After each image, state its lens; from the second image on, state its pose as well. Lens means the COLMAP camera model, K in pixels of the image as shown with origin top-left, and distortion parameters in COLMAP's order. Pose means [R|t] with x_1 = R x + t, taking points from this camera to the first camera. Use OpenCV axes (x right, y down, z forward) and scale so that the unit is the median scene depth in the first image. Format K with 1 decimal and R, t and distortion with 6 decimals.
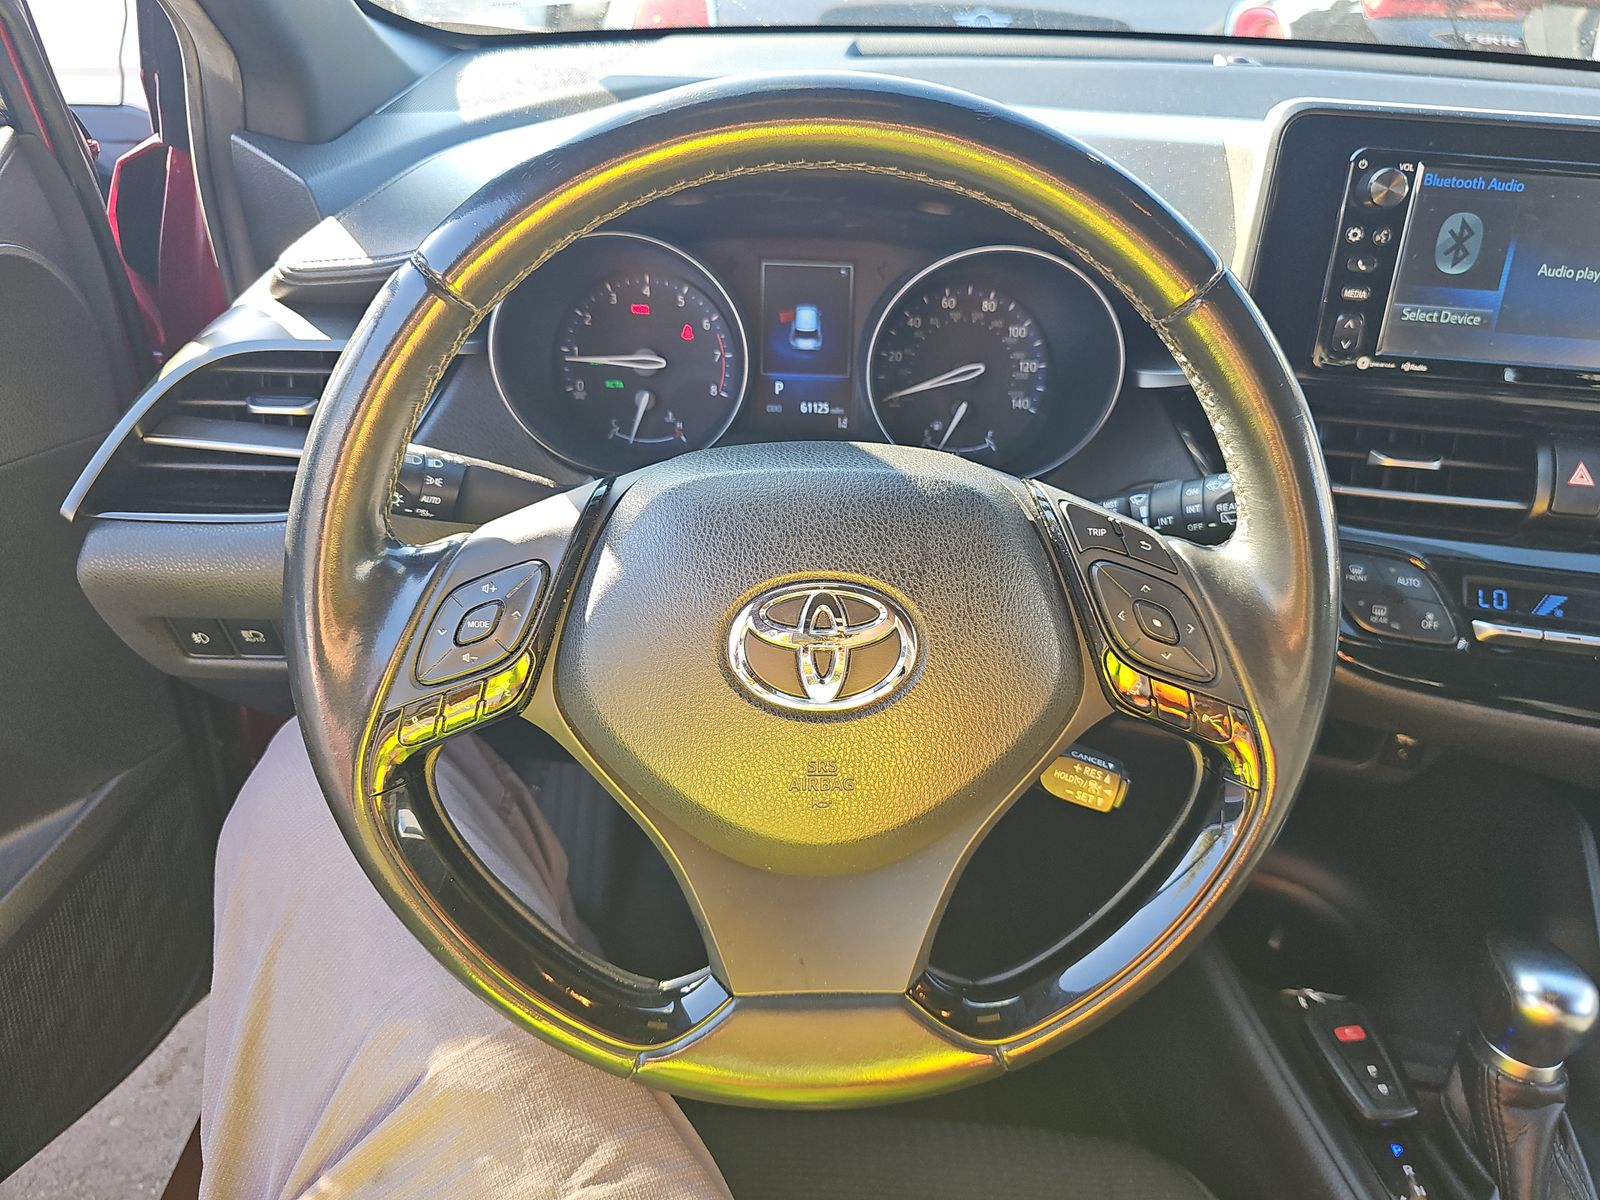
lens RADIAL K [[1093.4, 0, 816.7], [0, 1093.4, 600.9], [0, 0, 1]] dist [0.032165, -0.032369]
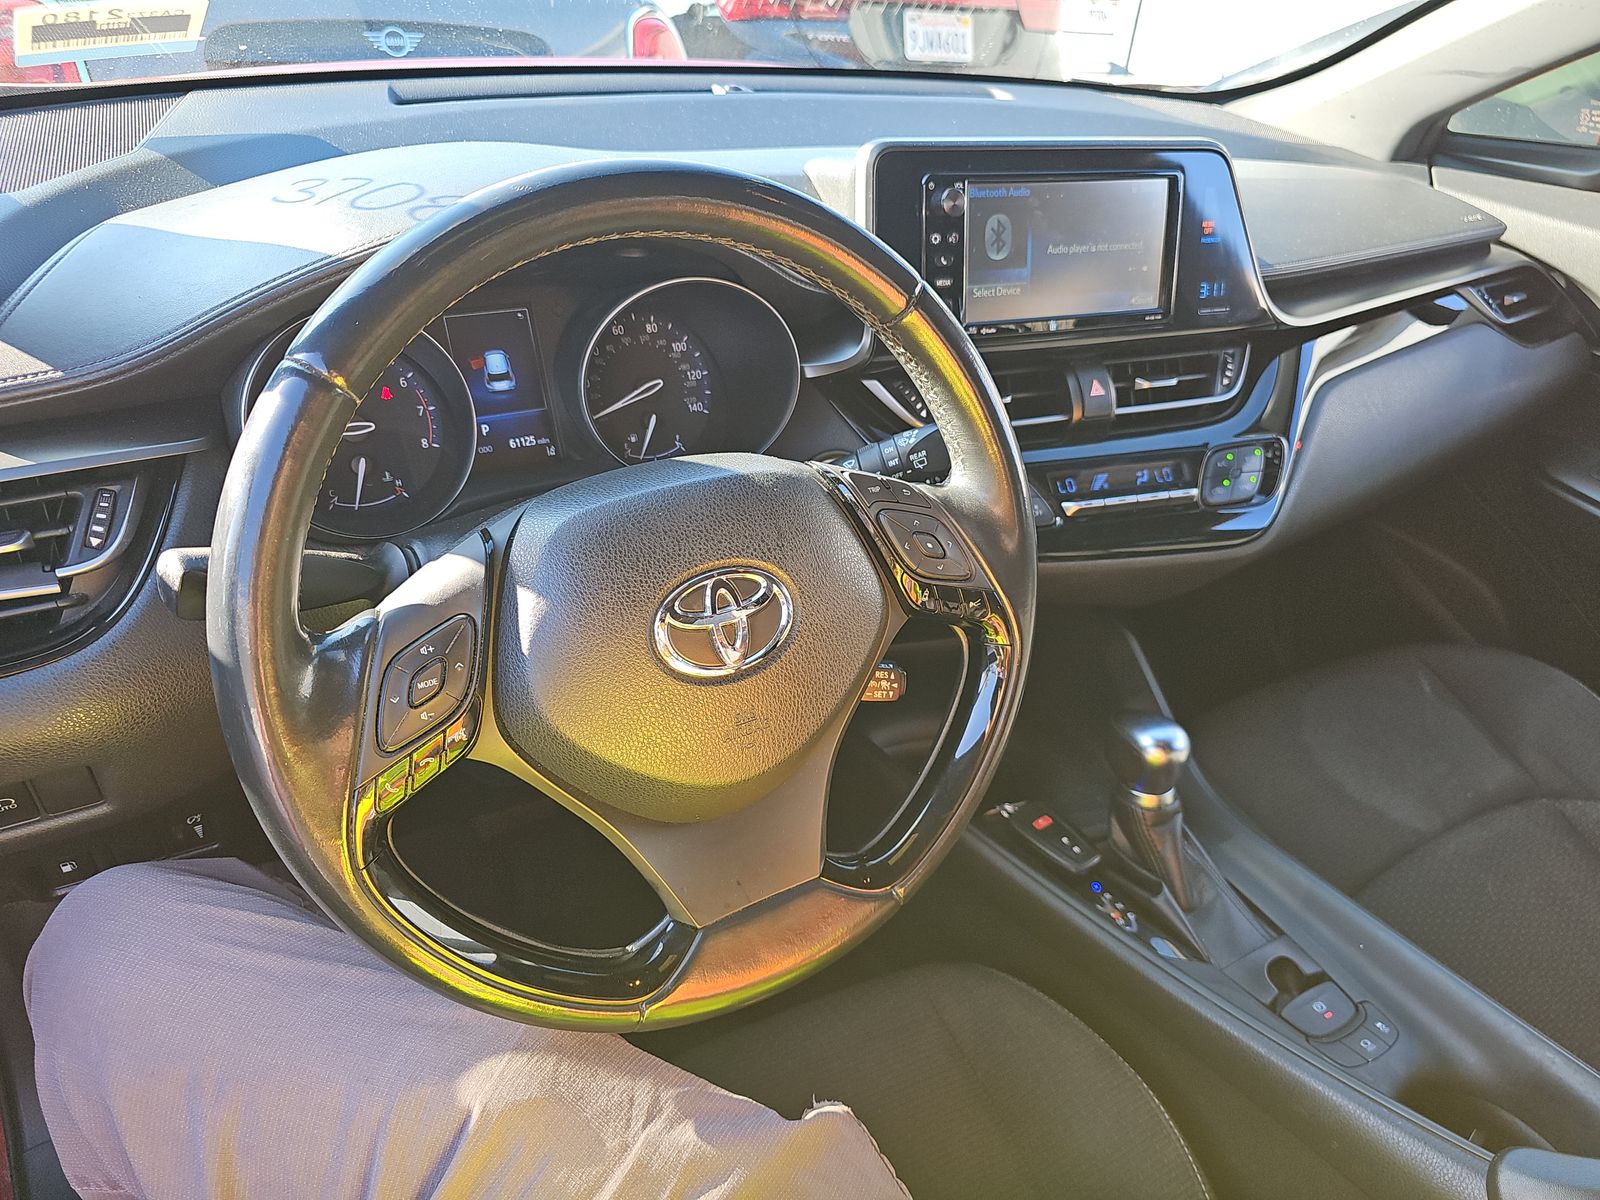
lens RADIAL K [[1093.4, 0, 802.1], [0, 1093.4, 628.2], [0, 0, 1]] dist [0.032165, -0.032369]
pose [[0.871207, -0.255383, 0.419259, -0.293326], [0.244847, 0.966272, 0.079800, -0.019325], [-0.425498, 0.033132, 0.904353, -0.106131]]
